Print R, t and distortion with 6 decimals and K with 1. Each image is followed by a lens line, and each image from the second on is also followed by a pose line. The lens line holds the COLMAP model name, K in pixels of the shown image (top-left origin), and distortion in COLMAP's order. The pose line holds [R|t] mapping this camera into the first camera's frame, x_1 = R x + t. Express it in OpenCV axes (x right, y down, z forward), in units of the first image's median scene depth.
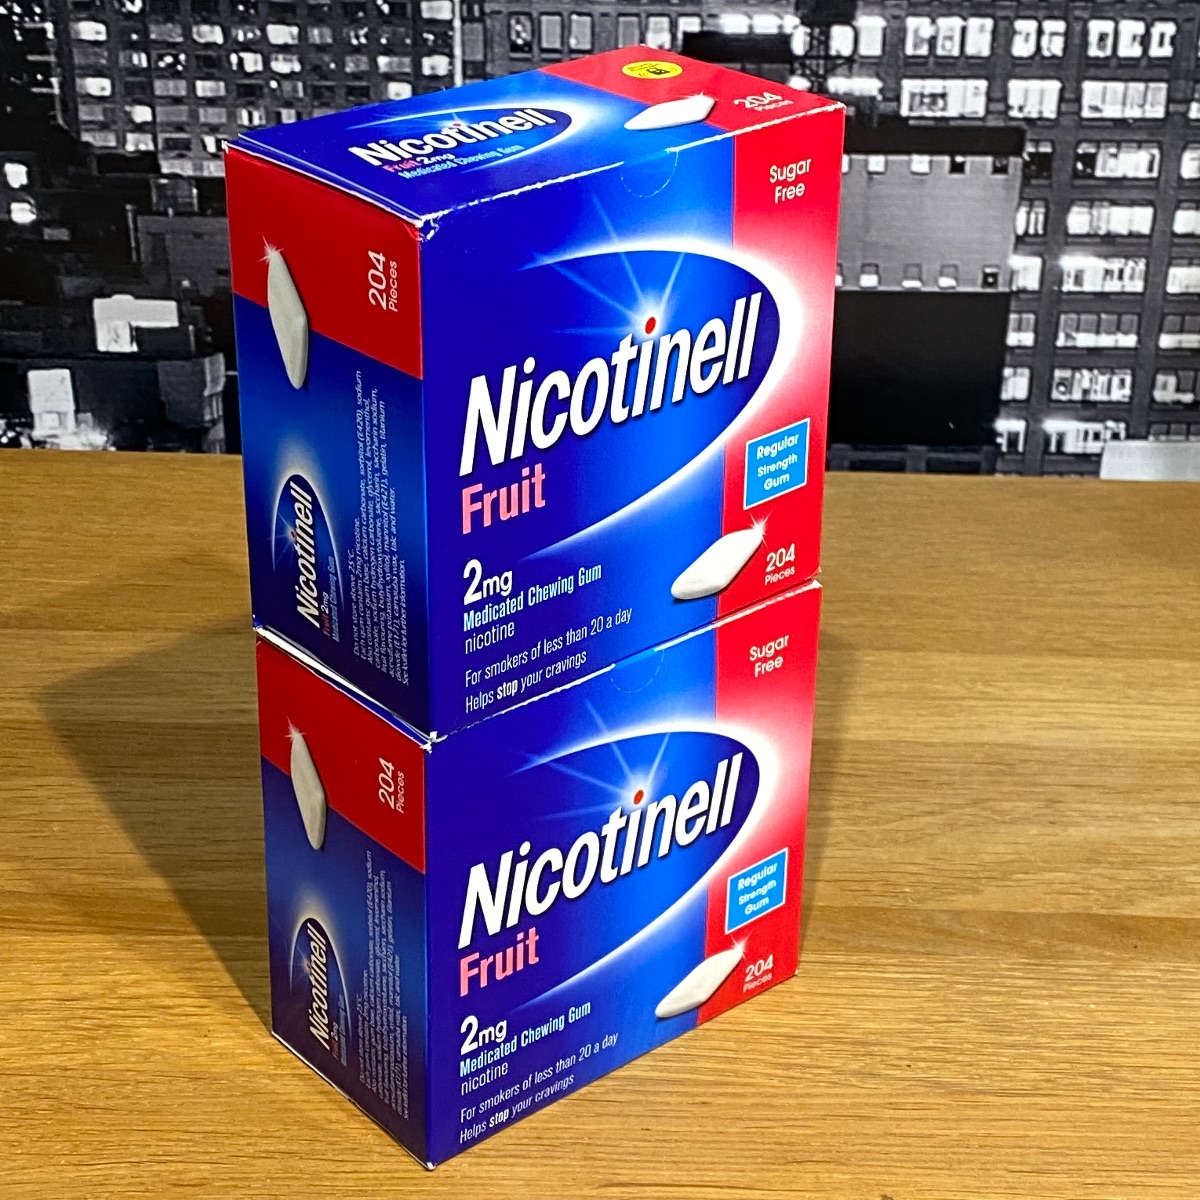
lens RADIAL K [[2431.9, 0, 601.8], [0, 2431.9, 573.6], [0, 0, 1]] dist [0.118523, 0.000000]
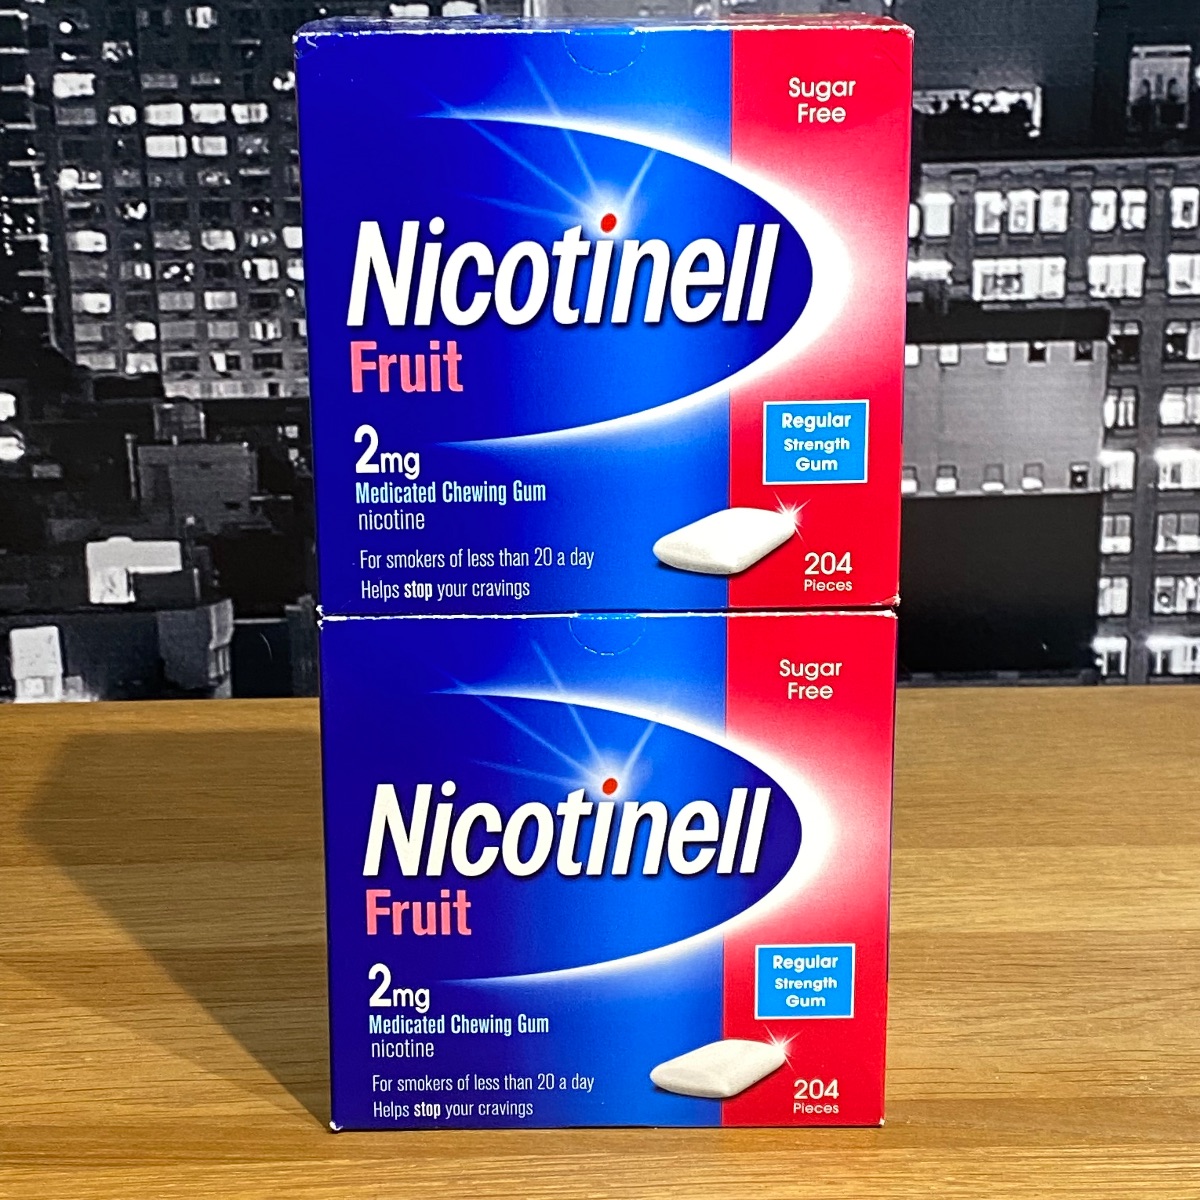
lens RADIAL K [[2431.9, 0, 584.4], [0, 2431.9, 558.2], [0, 0, 1]] dist [0.118523, 0.000000]
pose [[0.998317, -0.039932, 0.042056, -0.066533], [0.047827, 0.977043, -0.207603, 0.091637], [-0.032801, 0.209265, 0.977309, 0.126640]]
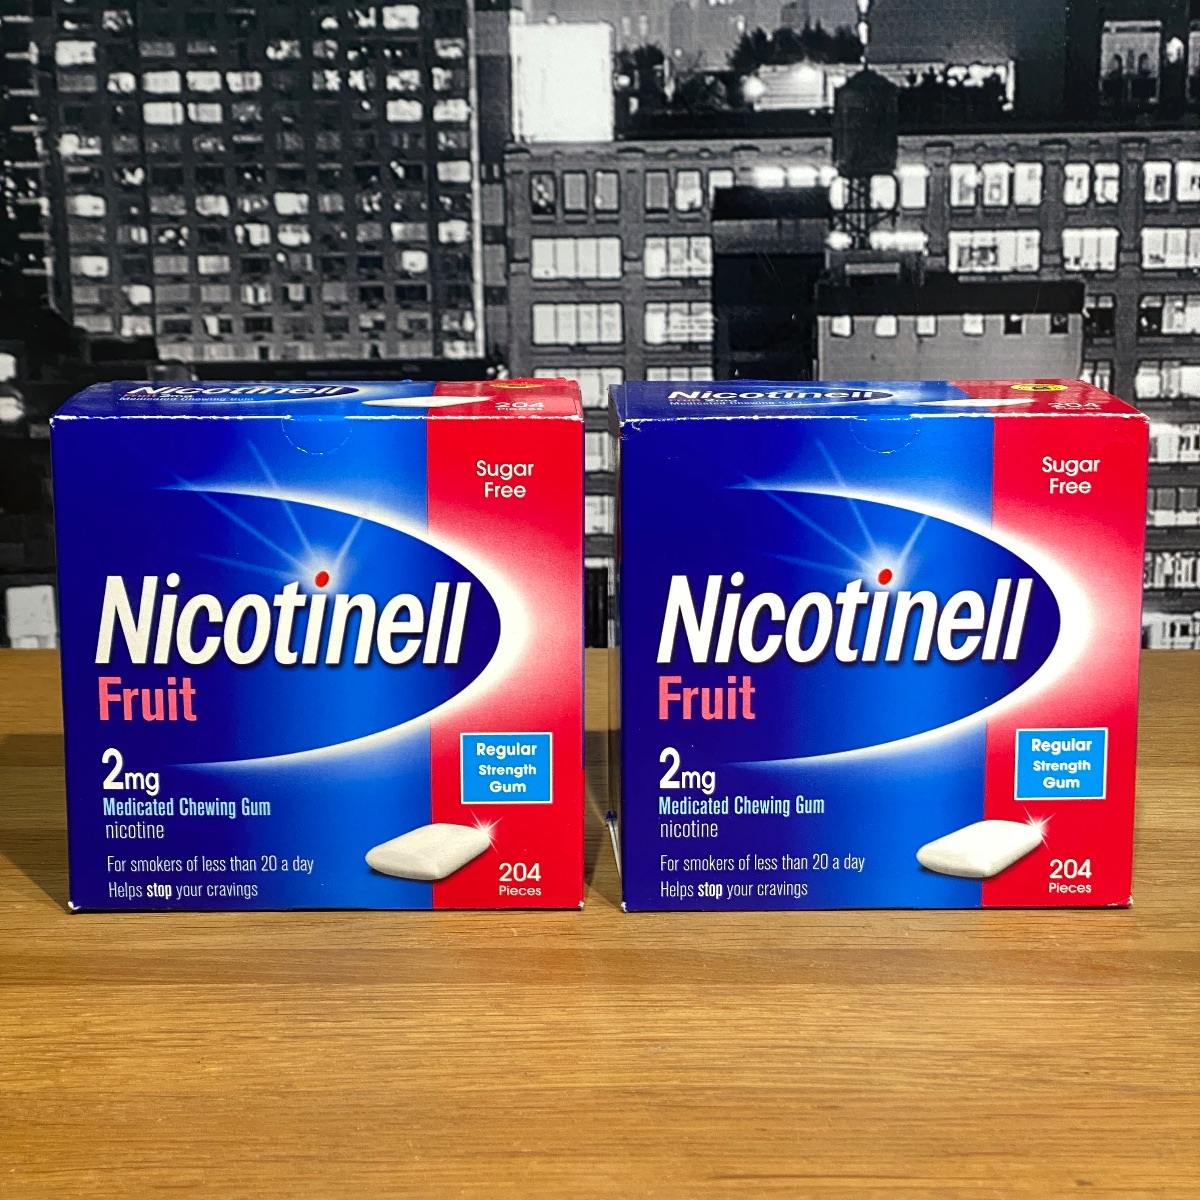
lens RADIAL K [[2431.9, 0, 589.3], [0, 2431.9, 569.7], [0, 0, 1]] dist [0.118523, 0.000000]
pose [[0.999672, -0.024820, 0.006284, -0.024498], [0.025593, 0.961883, -0.272260, 0.174016], [0.000713, 0.272331, 0.962203, 0.130280]]
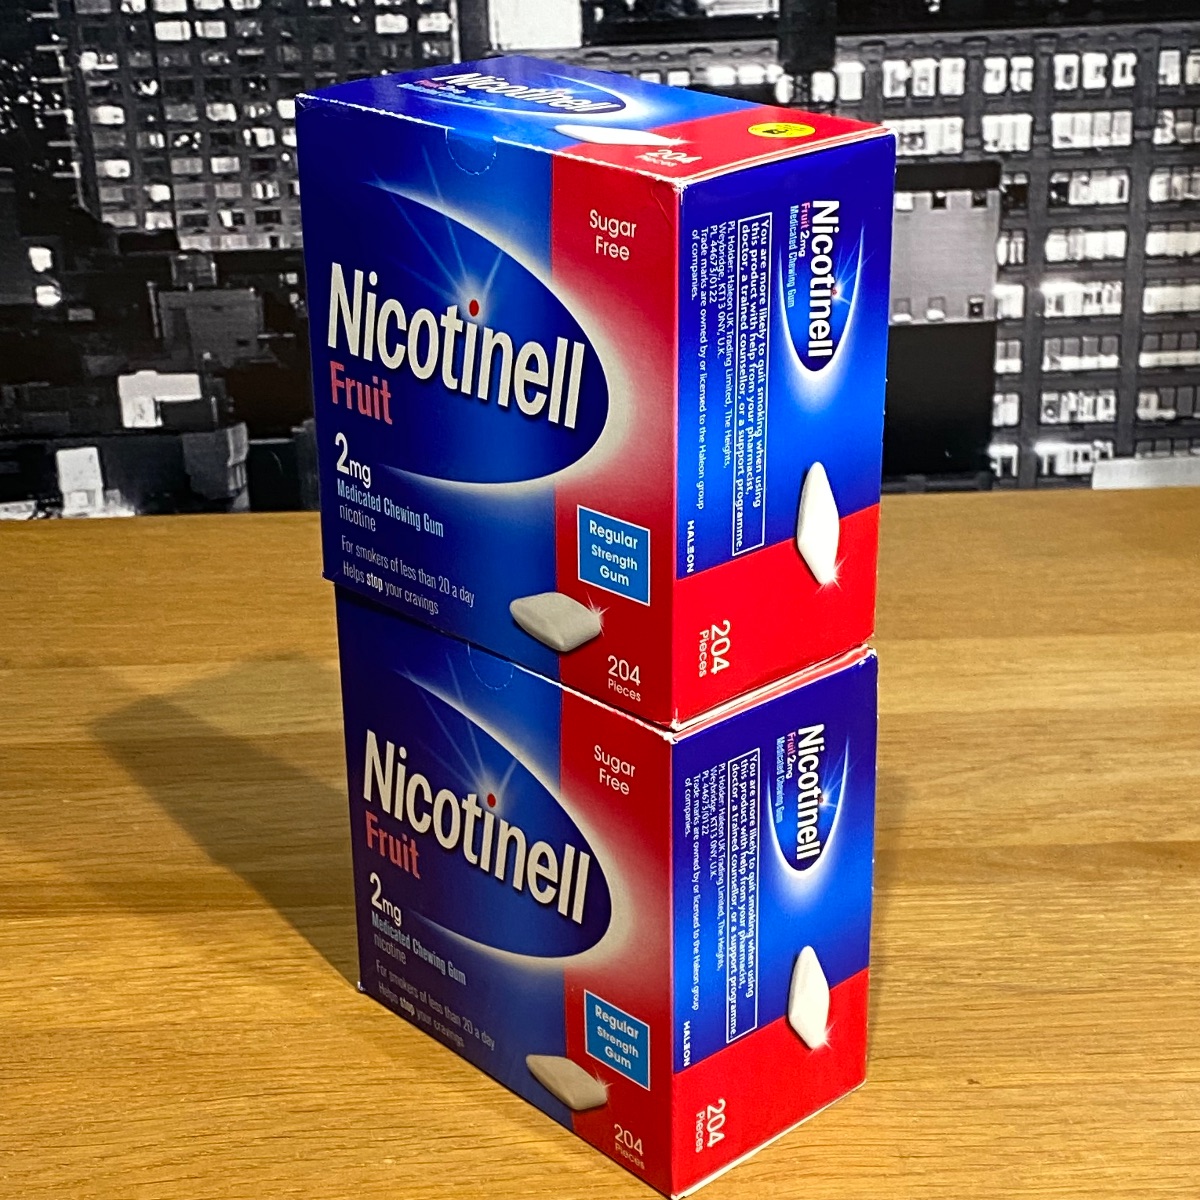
lens RADIAL K [[2431.9, 0, 618.8], [0, 2431.9, 605.2], [0, 0, 1]] dist [0.118523, 0.000000]
pose [[0.997864, -0.057355, 0.031277, -0.035485], [0.059442, 0.995740, -0.070482, 0.073397], [-0.027101, 0.072191, 0.997023, -0.034311]]
